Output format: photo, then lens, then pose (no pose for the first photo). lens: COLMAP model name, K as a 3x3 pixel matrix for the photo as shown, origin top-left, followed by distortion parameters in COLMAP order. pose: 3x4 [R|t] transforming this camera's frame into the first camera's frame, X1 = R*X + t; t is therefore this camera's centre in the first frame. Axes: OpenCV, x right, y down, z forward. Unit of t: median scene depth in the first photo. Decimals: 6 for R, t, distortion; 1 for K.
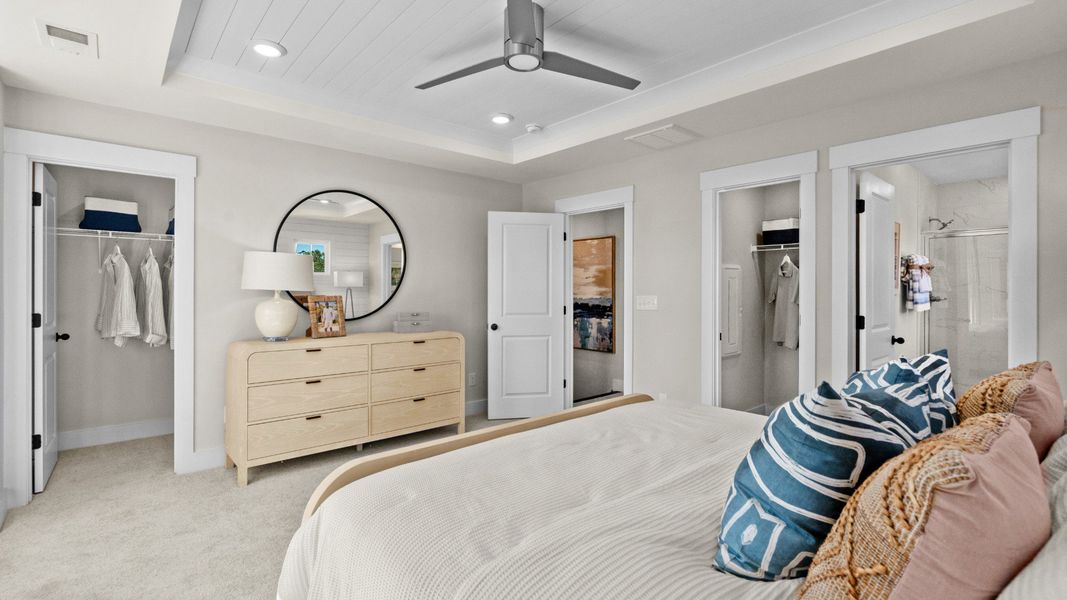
lens RADIAL K [[490.5, 0, 529.7], [0, 490.5, 294.5], [0, 0, 1]] dist [-0.002236, -0.000488]
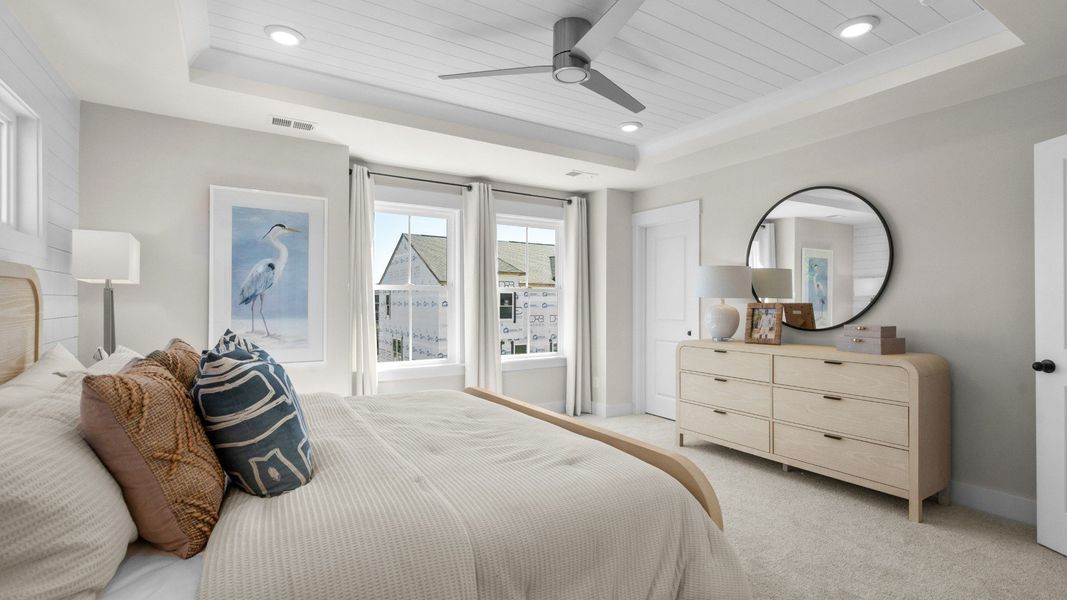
lens RADIAL K [[490.5, 0, 531.6], [0, 490.5, 298.5], [0, 0, 1]] dist [-0.002236, -0.000488]
pose [[-0.153633, -0.009008, -0.988087, 0.650328], [-0.013934, 0.999879, -0.006949, 0.007668], [0.988030, 0.012700, -0.153739, 0.678925]]
